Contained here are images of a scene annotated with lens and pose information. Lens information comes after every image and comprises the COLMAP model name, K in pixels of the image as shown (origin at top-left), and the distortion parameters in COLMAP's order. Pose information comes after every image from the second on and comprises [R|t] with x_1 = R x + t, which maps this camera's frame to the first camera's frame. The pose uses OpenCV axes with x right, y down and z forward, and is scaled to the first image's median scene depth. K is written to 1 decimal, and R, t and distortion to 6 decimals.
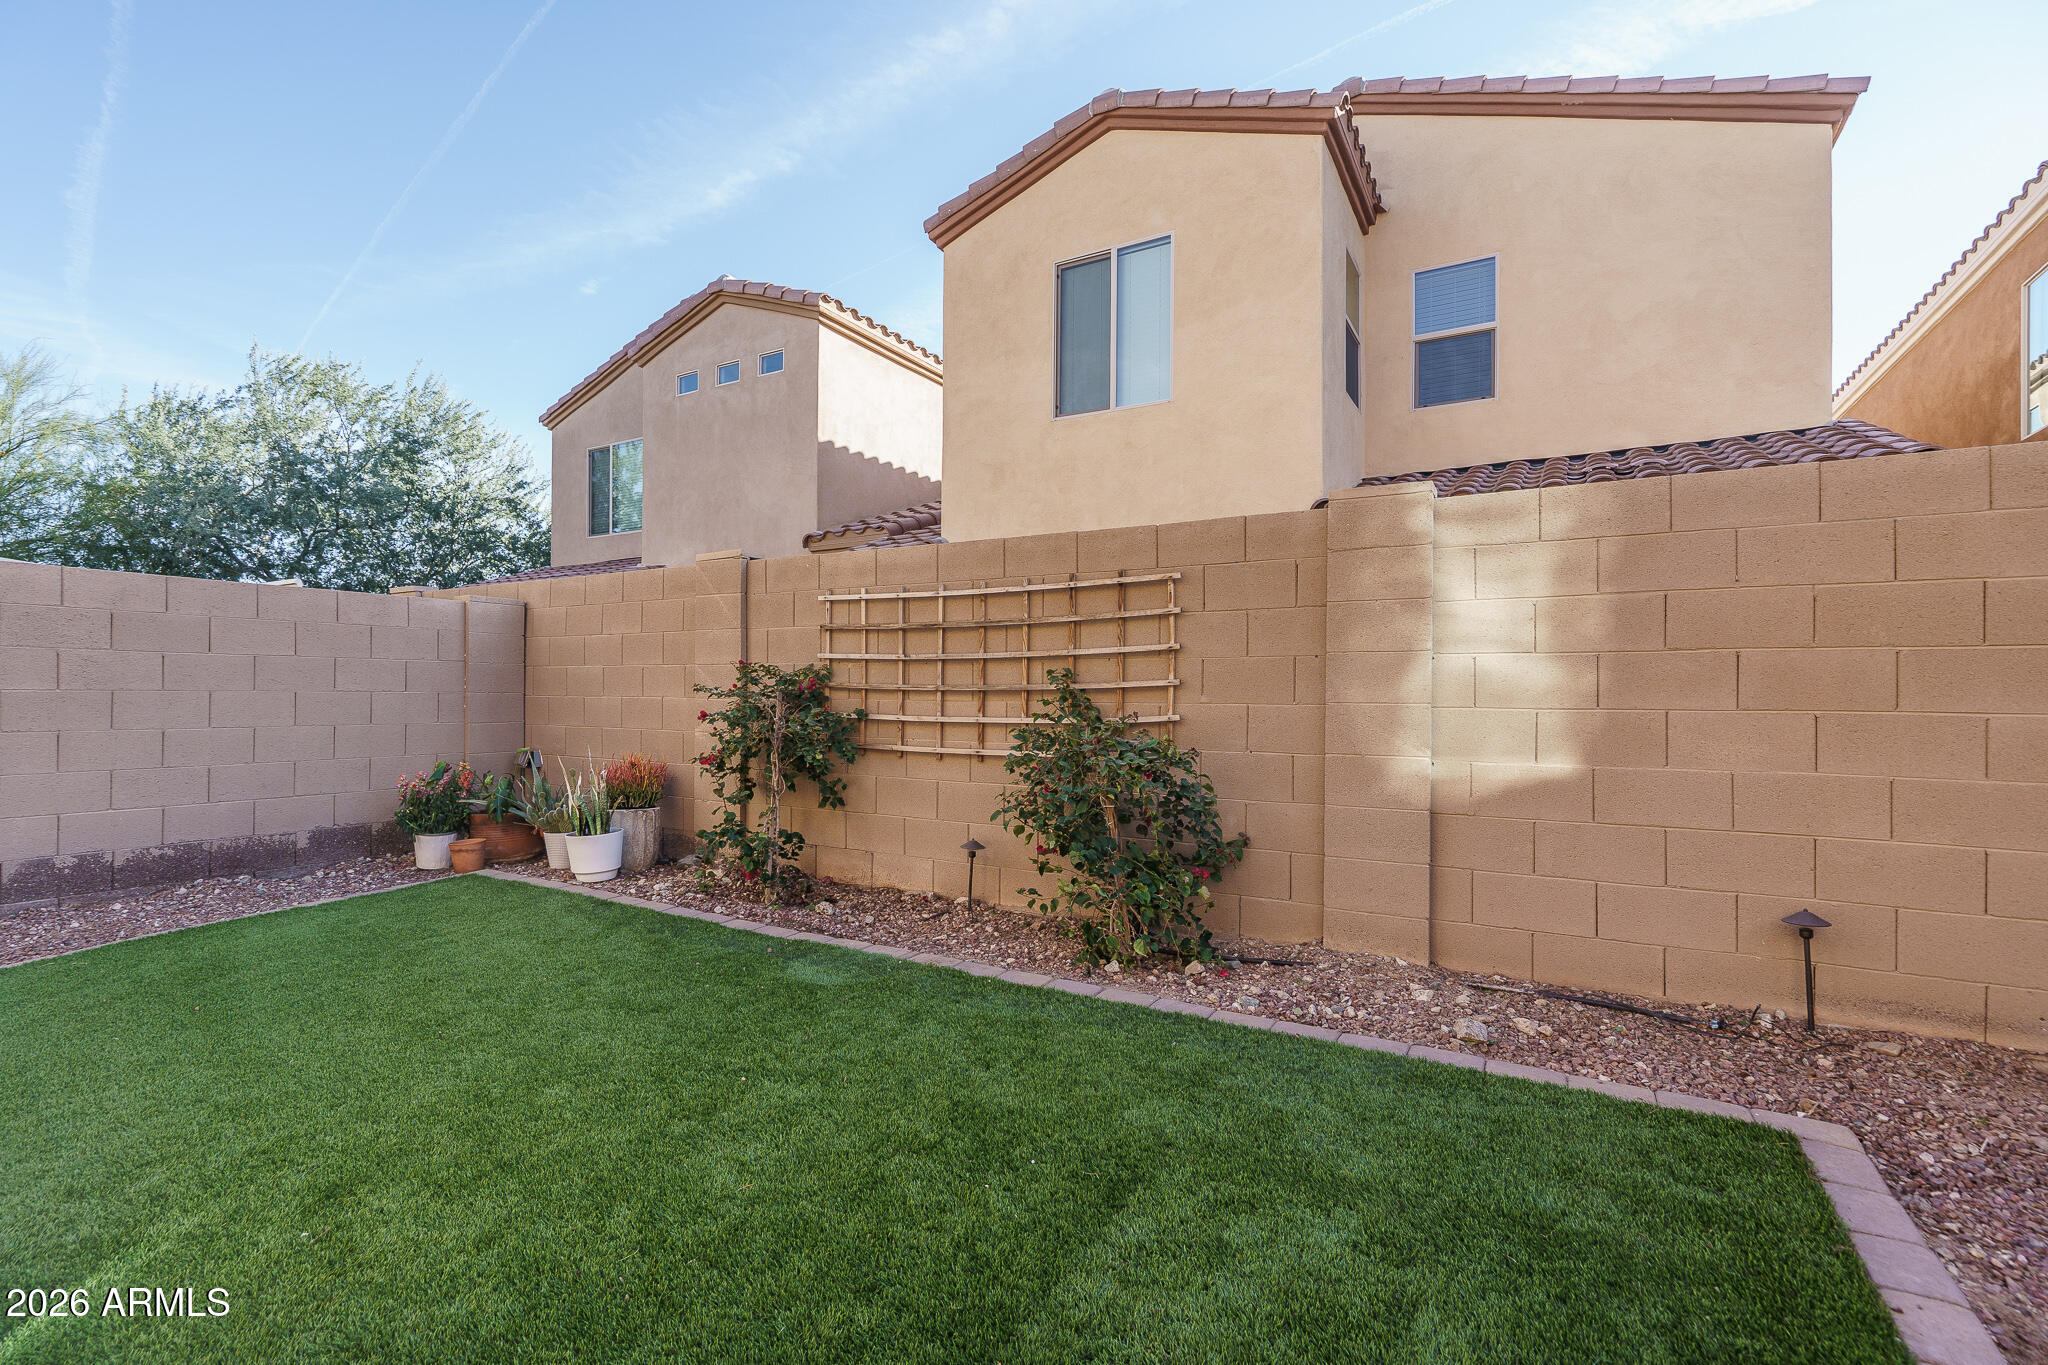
lens RADIAL K [[925.2, 0, 1020.5], [0, 925.2, 692.7], [0, 0, 1]] dist [-0.001320, 0.001611]
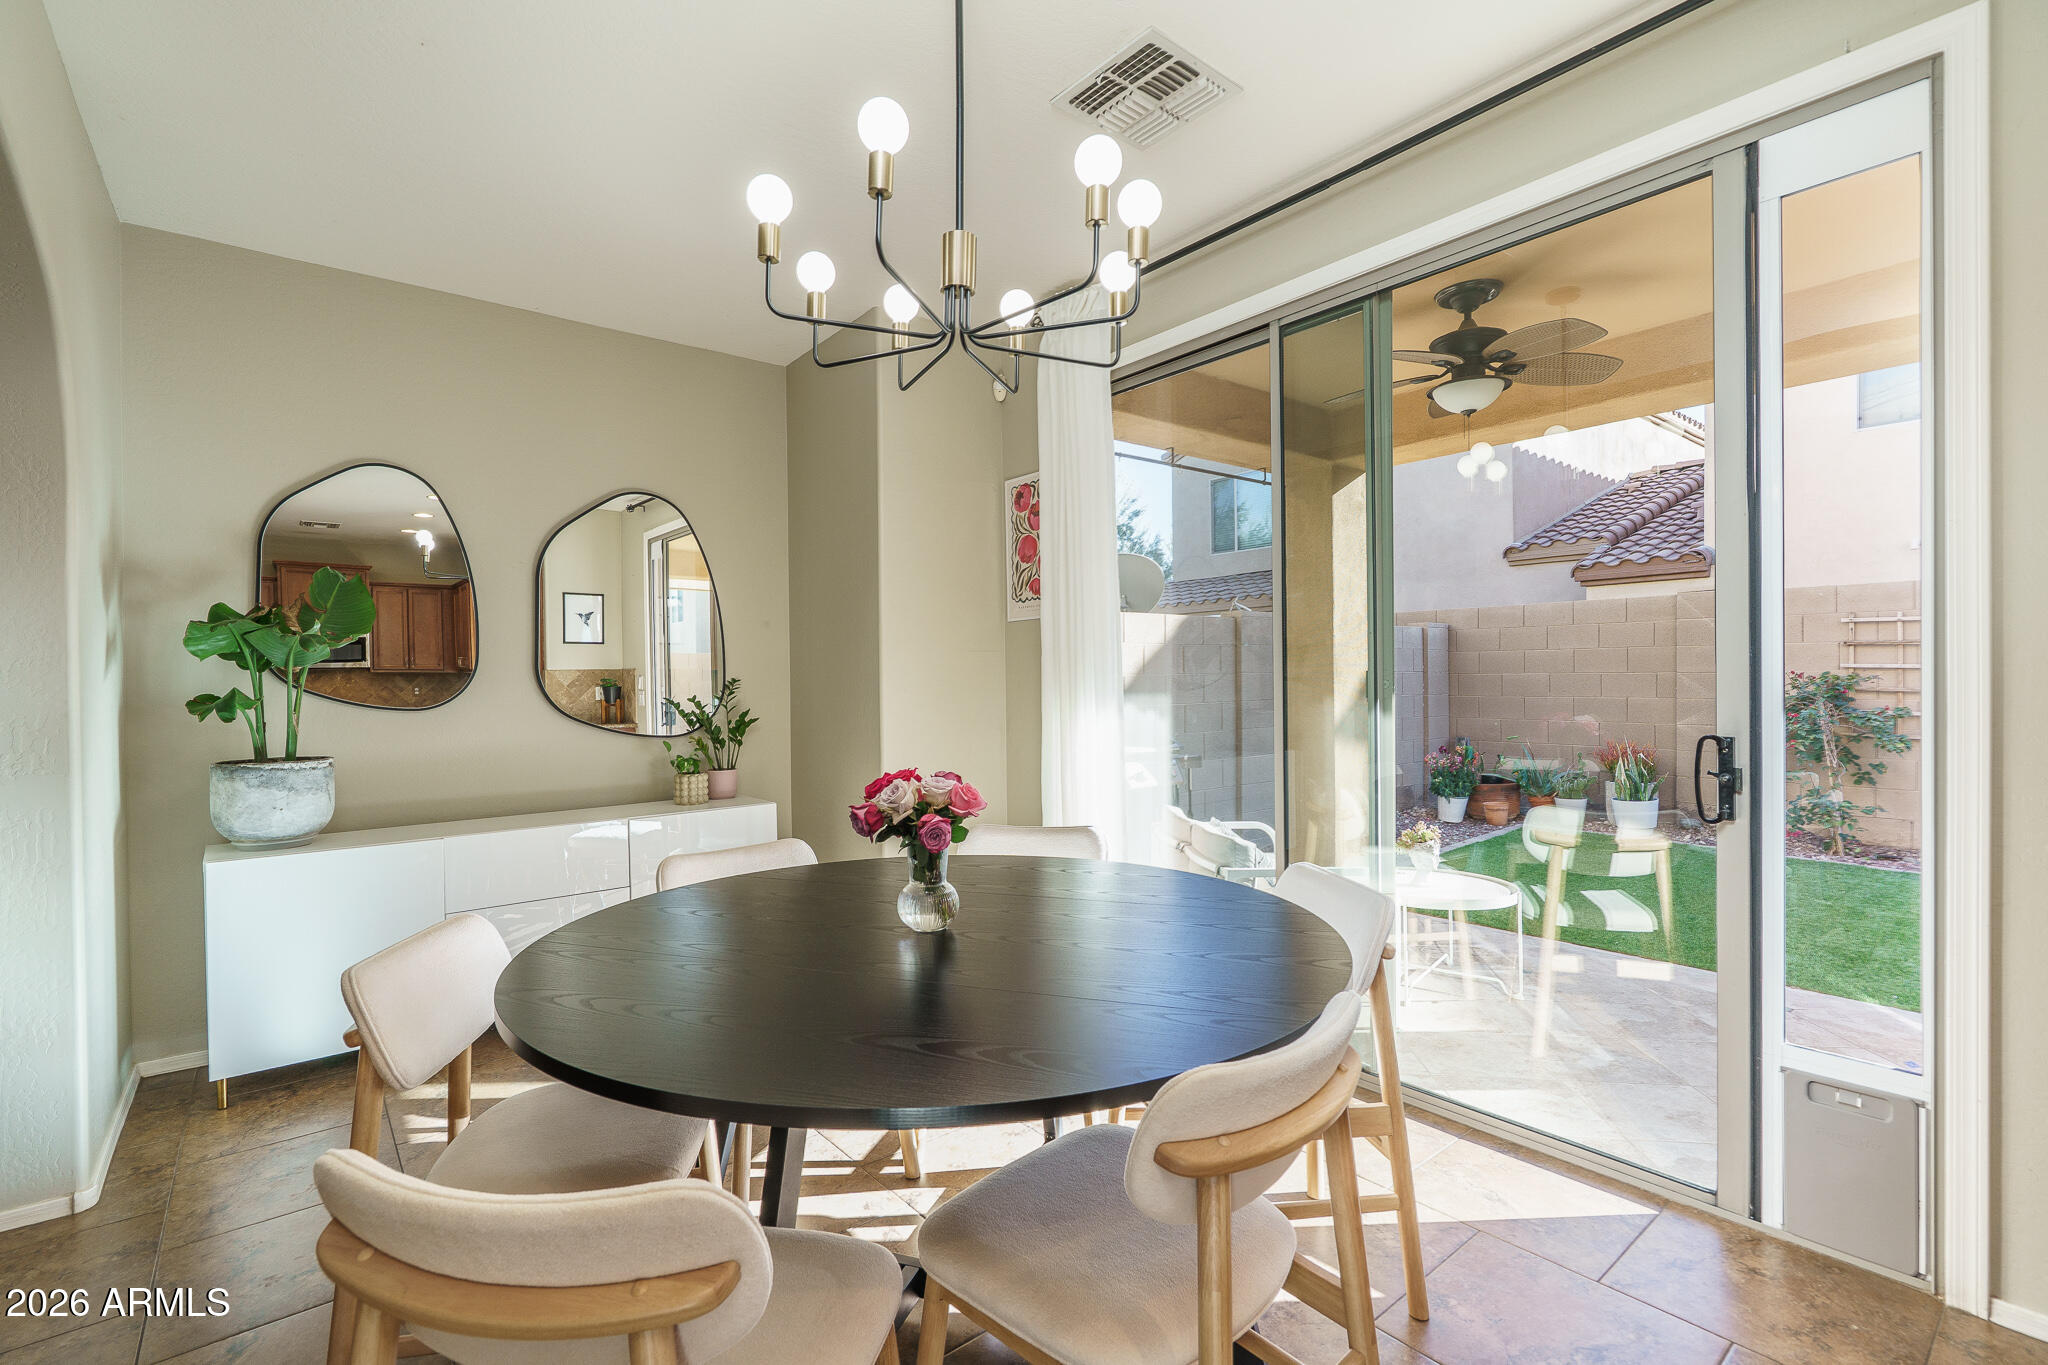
lens RADIAL K [[925.2, 0, 1011.3], [0, 925.2, 688.2], [0, 0, 1]] dist [-0.001320, 0.001611]
pose [[0.937306, -0.009770, -0.348371, -0.885055], [0.014523, 0.999834, 0.011034, -0.040946], [0.348205, -0.015402, 0.937292, -0.612924]]
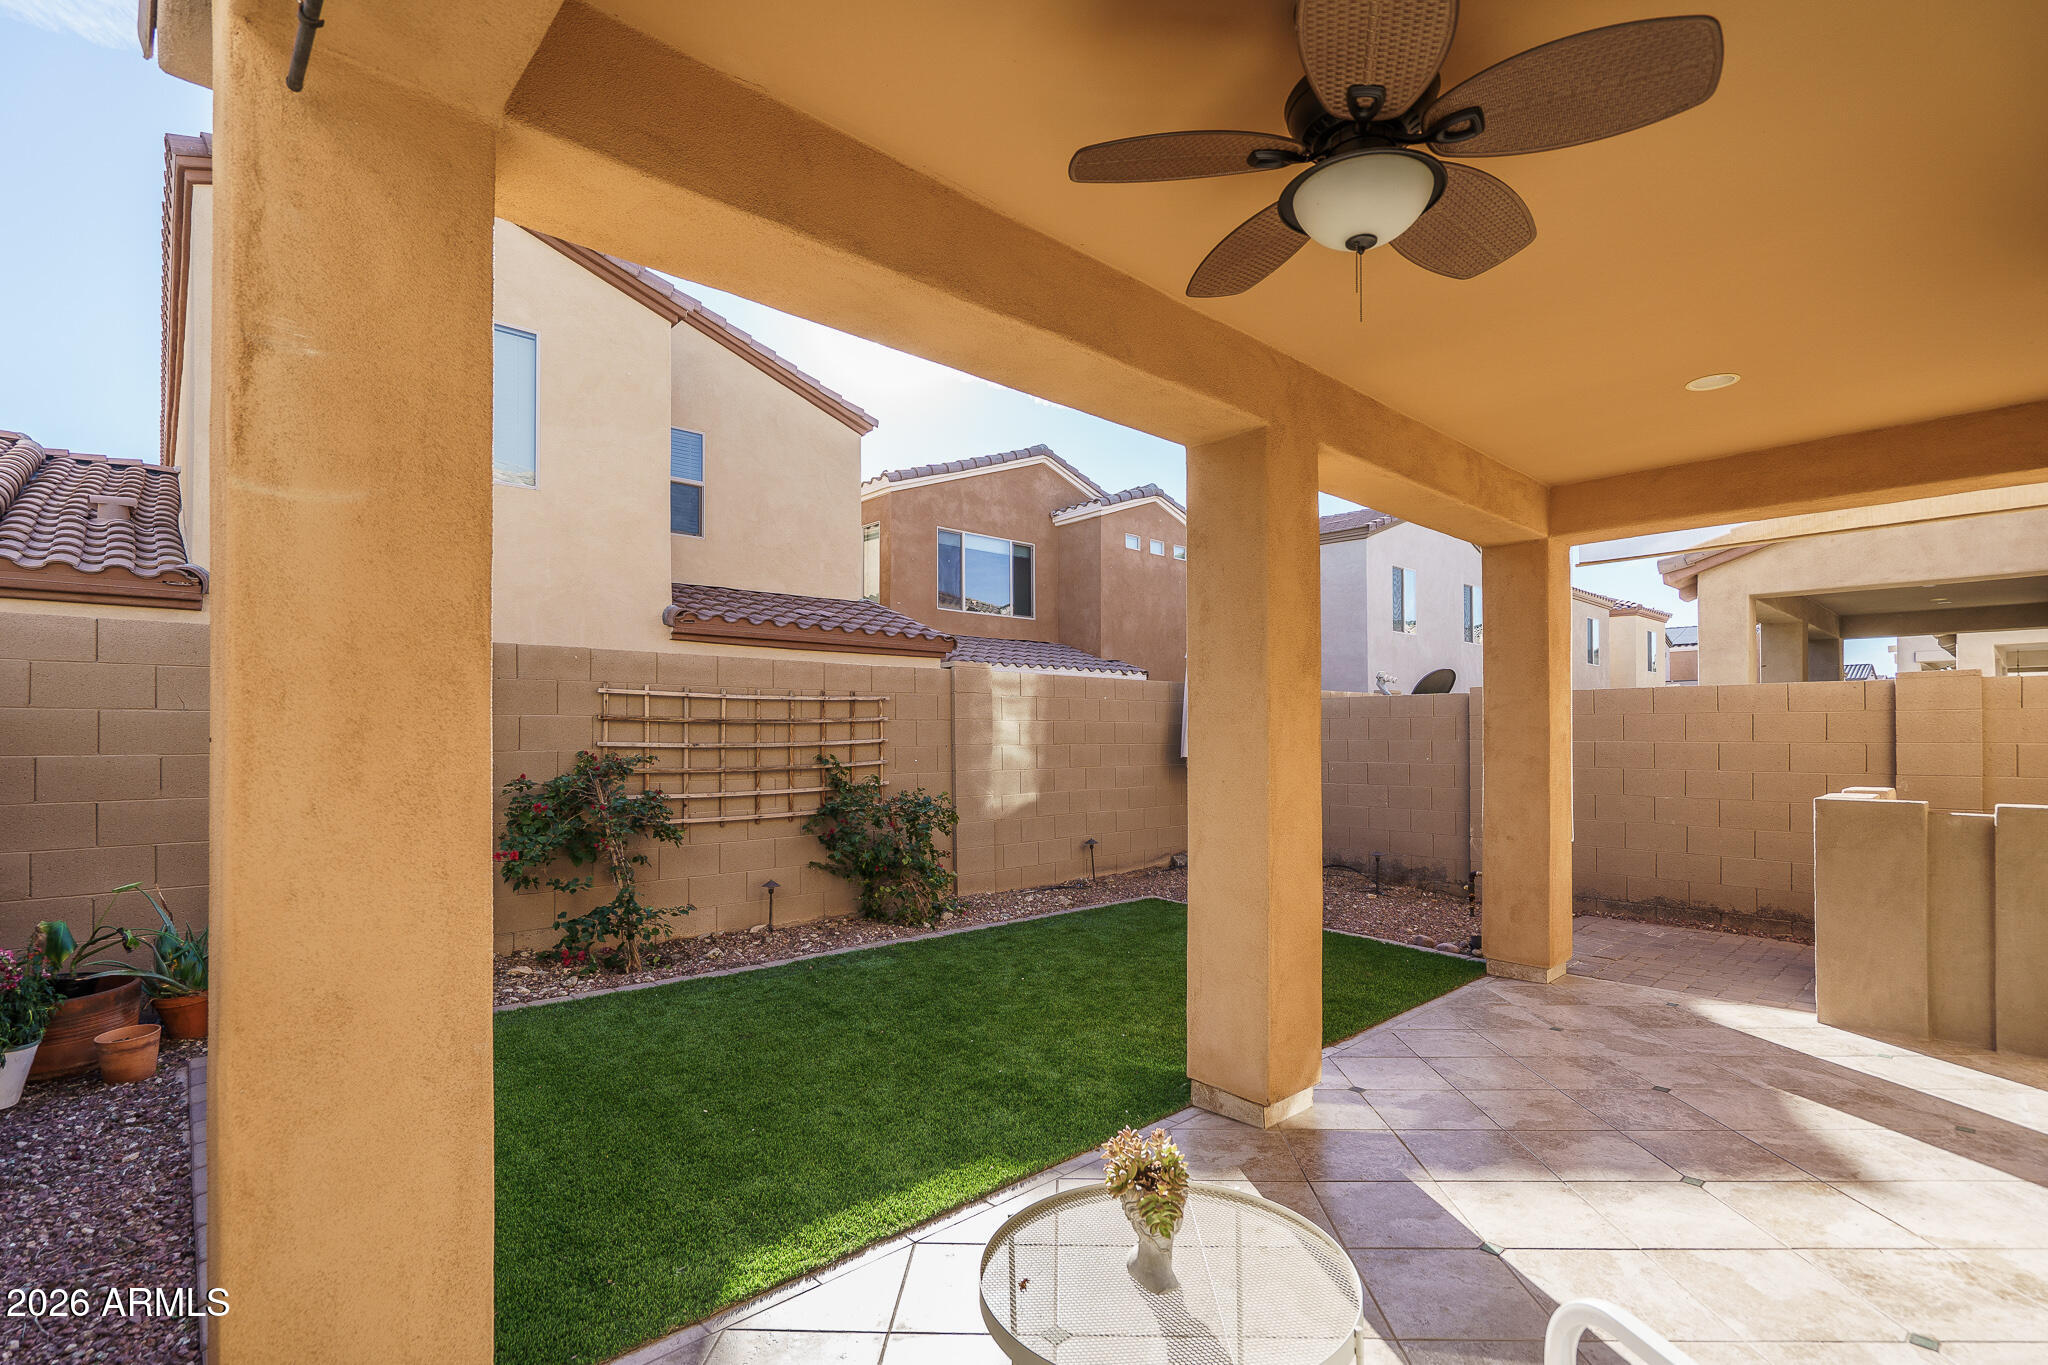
lens RADIAL K [[925.2, 0, 1031.6], [0, 925.2, 711.1], [0, 0, 1]] dist [-0.001320, 0.001611]
pose [[0.285820, 0.017607, 0.958122, -1.160582], [-0.002953, 0.999843, -0.017493, -0.063155], [-0.958279, 0.002170, 0.285827, 0.219828]]
